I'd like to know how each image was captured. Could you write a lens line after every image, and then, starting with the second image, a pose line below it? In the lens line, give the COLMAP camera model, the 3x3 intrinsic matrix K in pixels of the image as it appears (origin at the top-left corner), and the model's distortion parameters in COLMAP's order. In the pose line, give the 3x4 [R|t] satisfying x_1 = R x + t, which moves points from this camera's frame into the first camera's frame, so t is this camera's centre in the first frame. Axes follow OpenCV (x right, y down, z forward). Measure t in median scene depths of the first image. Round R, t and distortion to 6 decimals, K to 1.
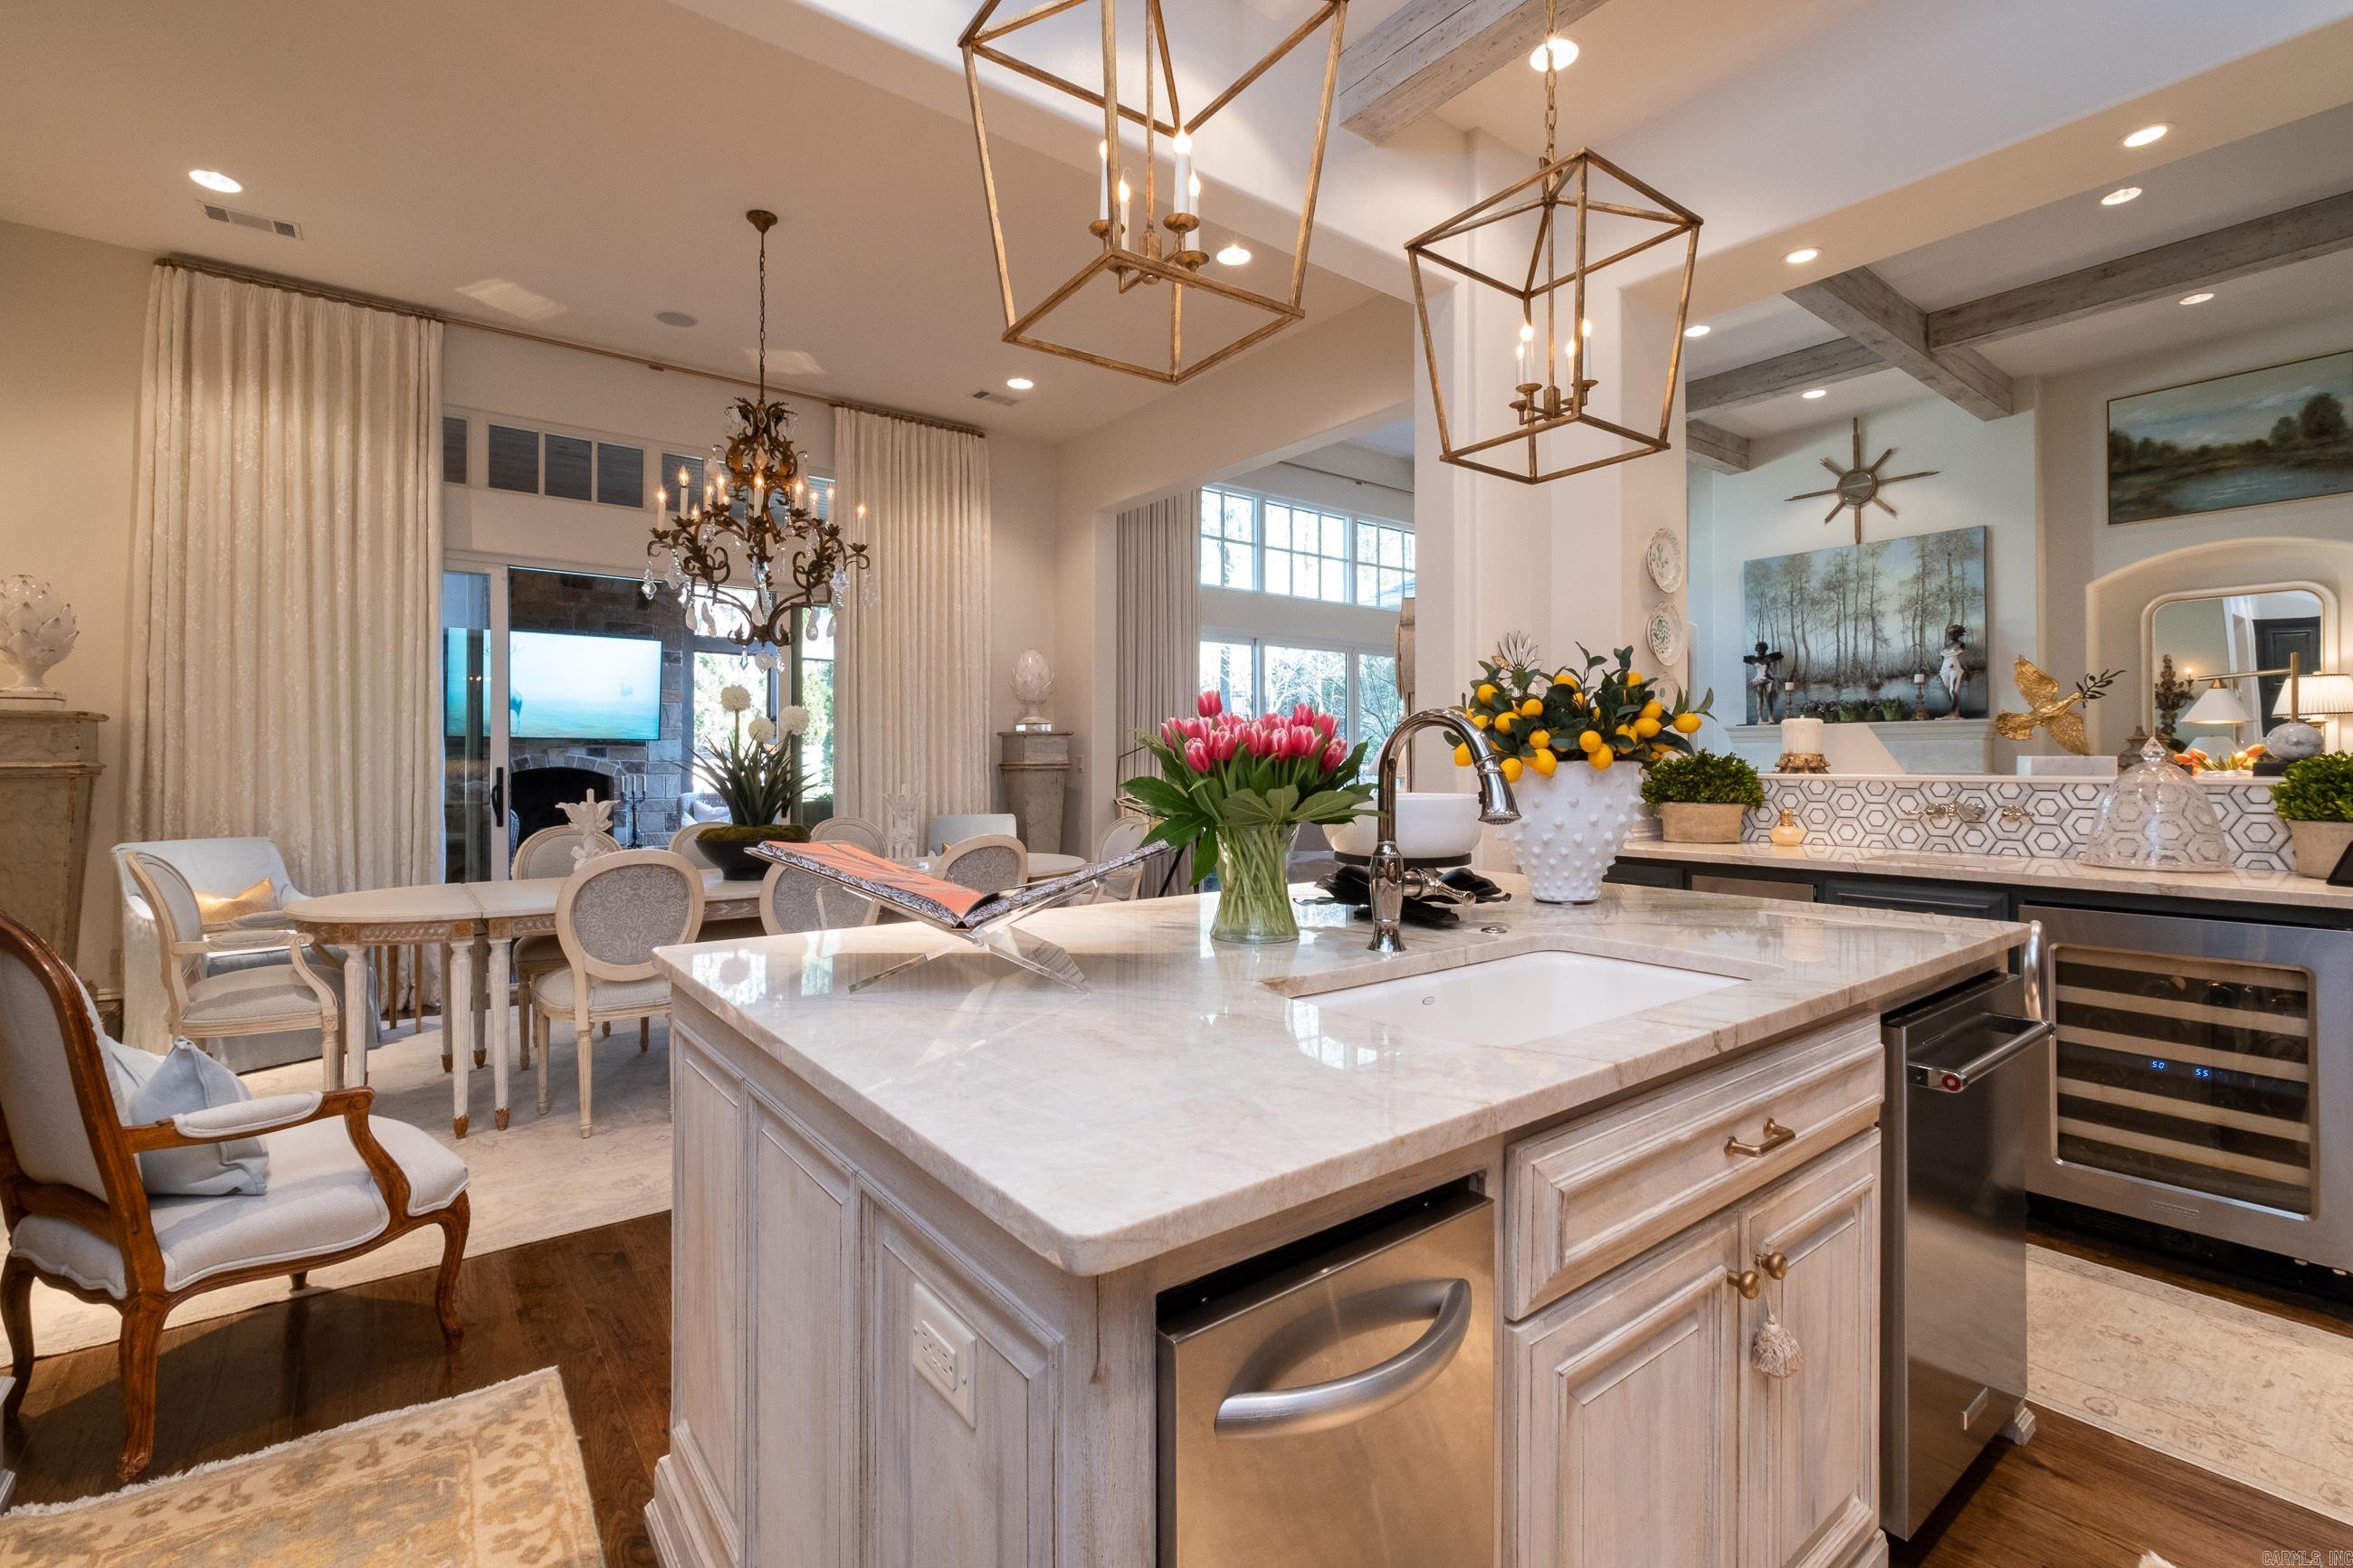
lens RADIAL K [[1044.5, 0, 1172.0], [0, 1044.5, 756.4], [0, 0, 1]] dist [-0.002329, 0.000039]
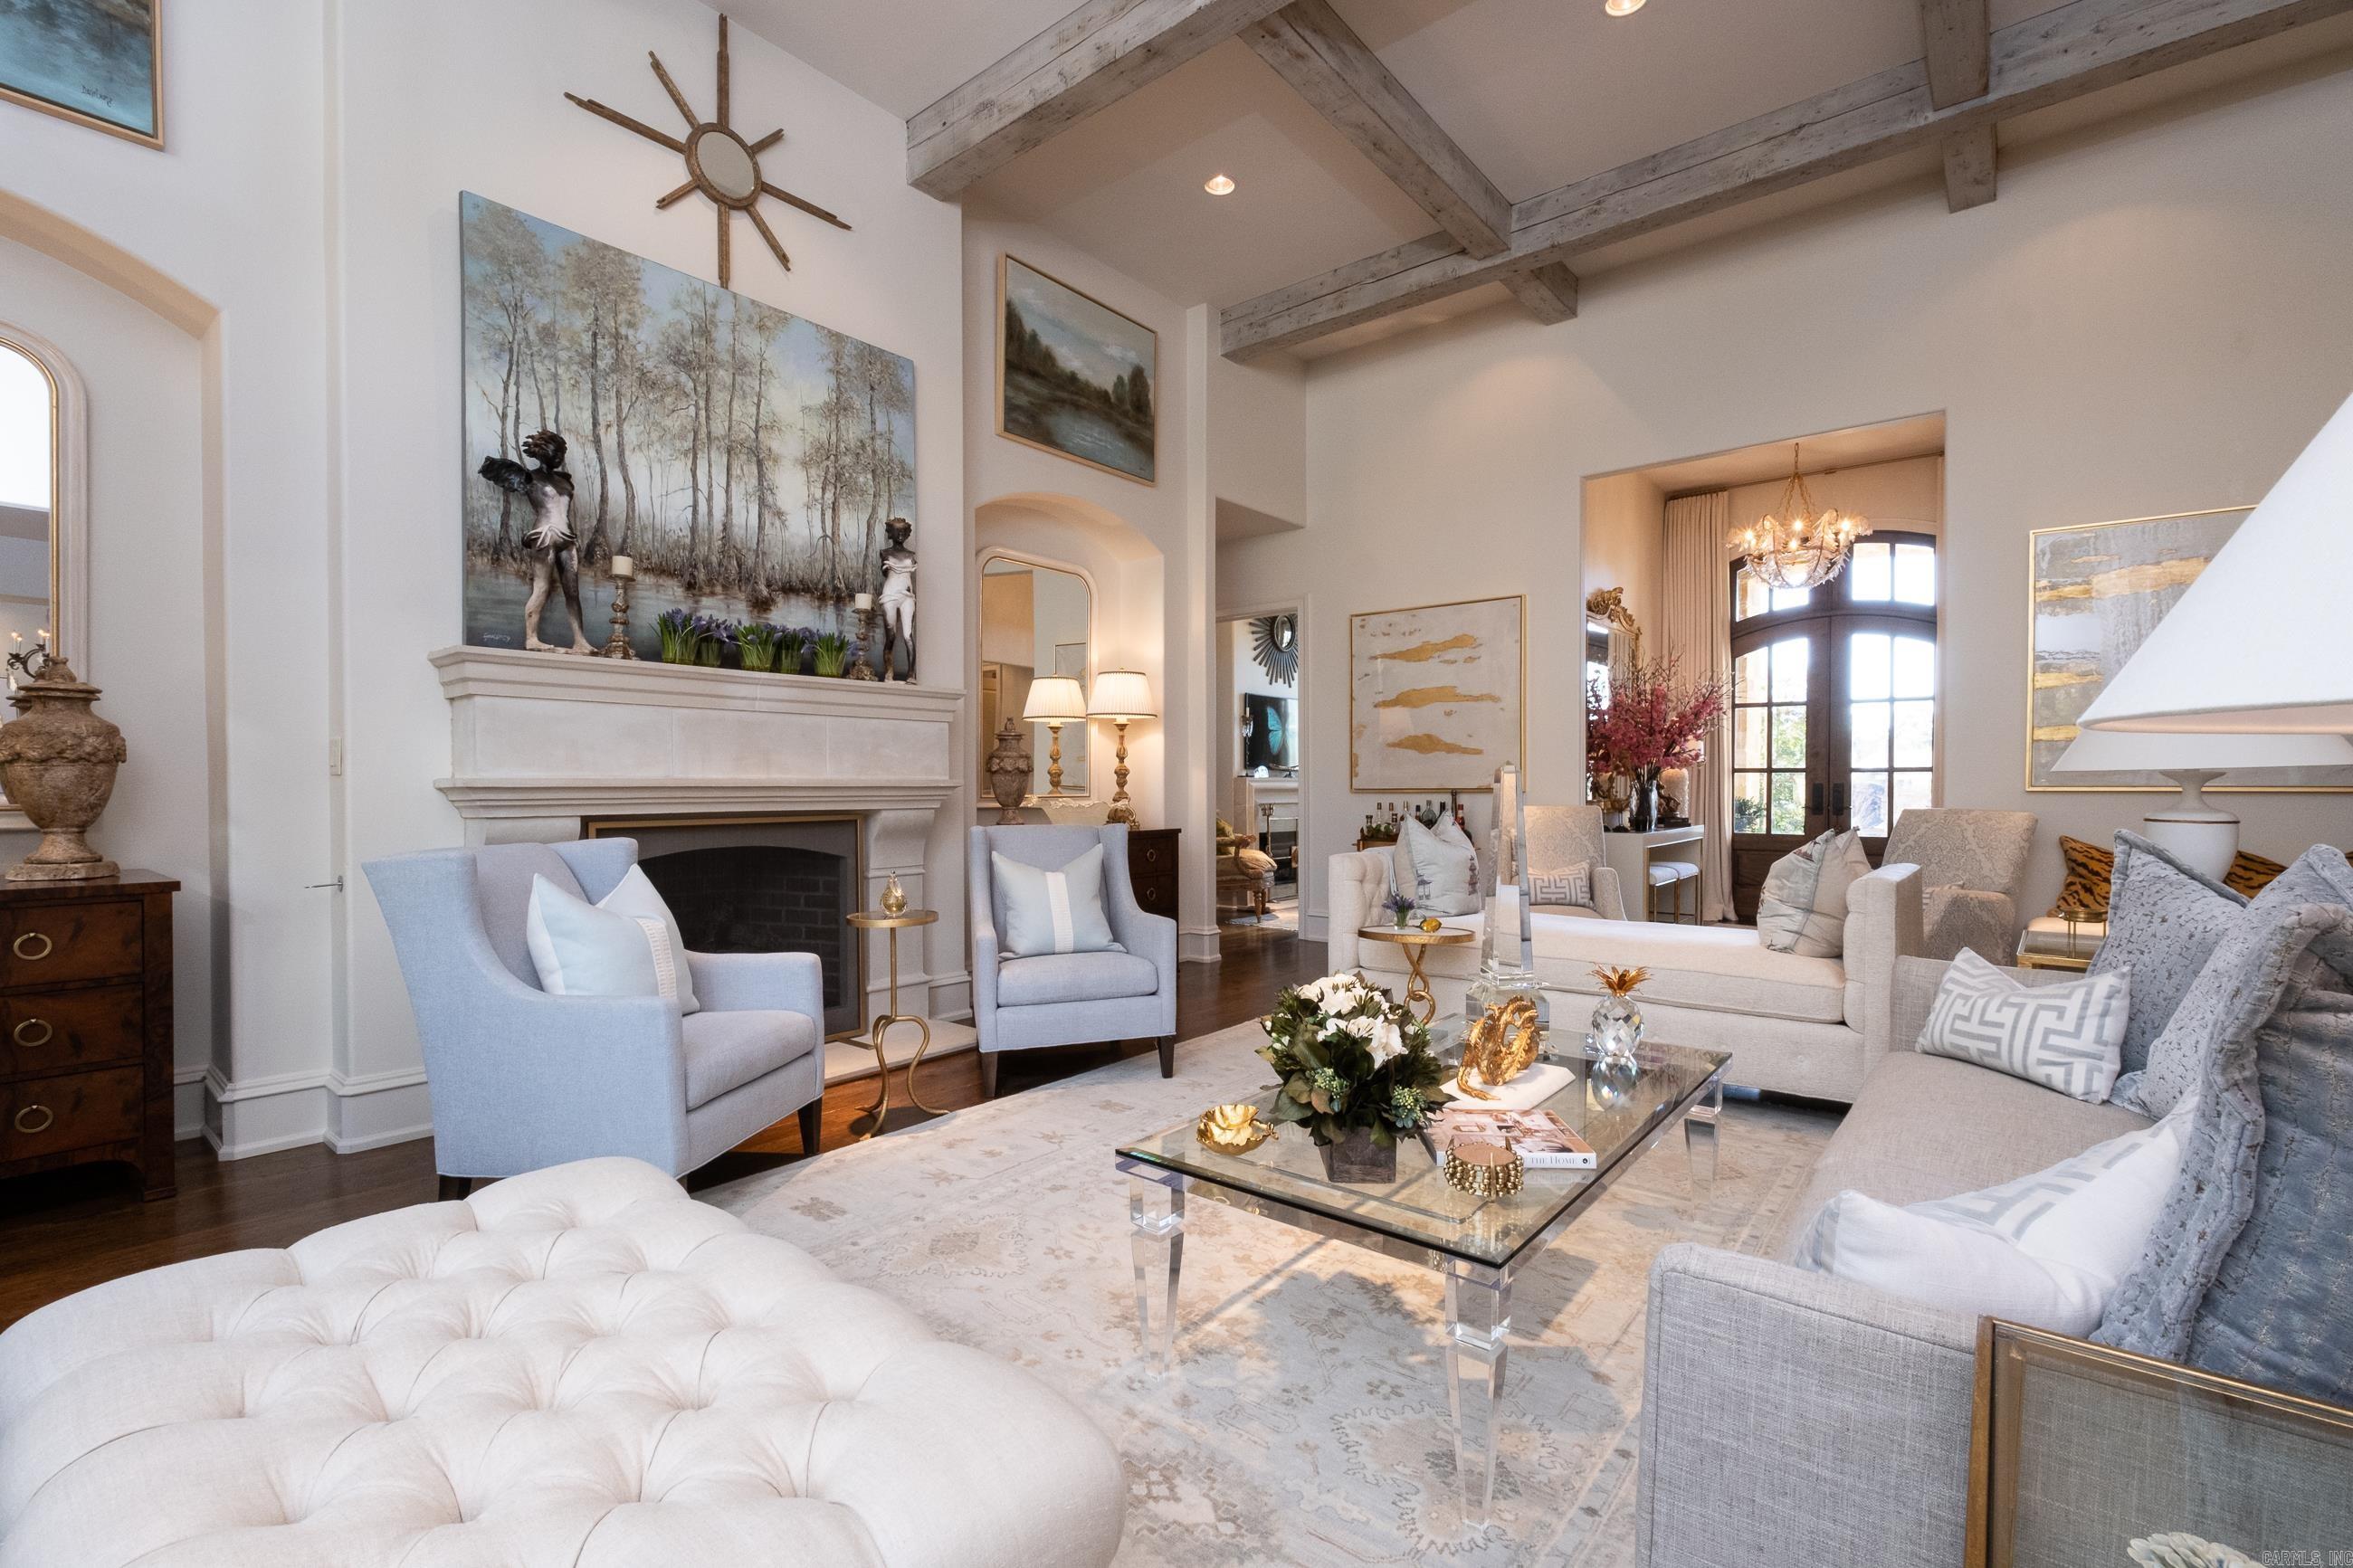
lens RADIAL K [[1040.4, 0, 1177.7], [0, 1040.4, 804.4], [0, 0, 1]] dist [-0.002240, -0.000008]
pose [[-0.228793, -0.015203, 0.973356, 0.177548], [-0.003127, 0.999884, 0.014882, 0.021445], [-0.973470, 0.000361, -0.228814, 1.047323]]
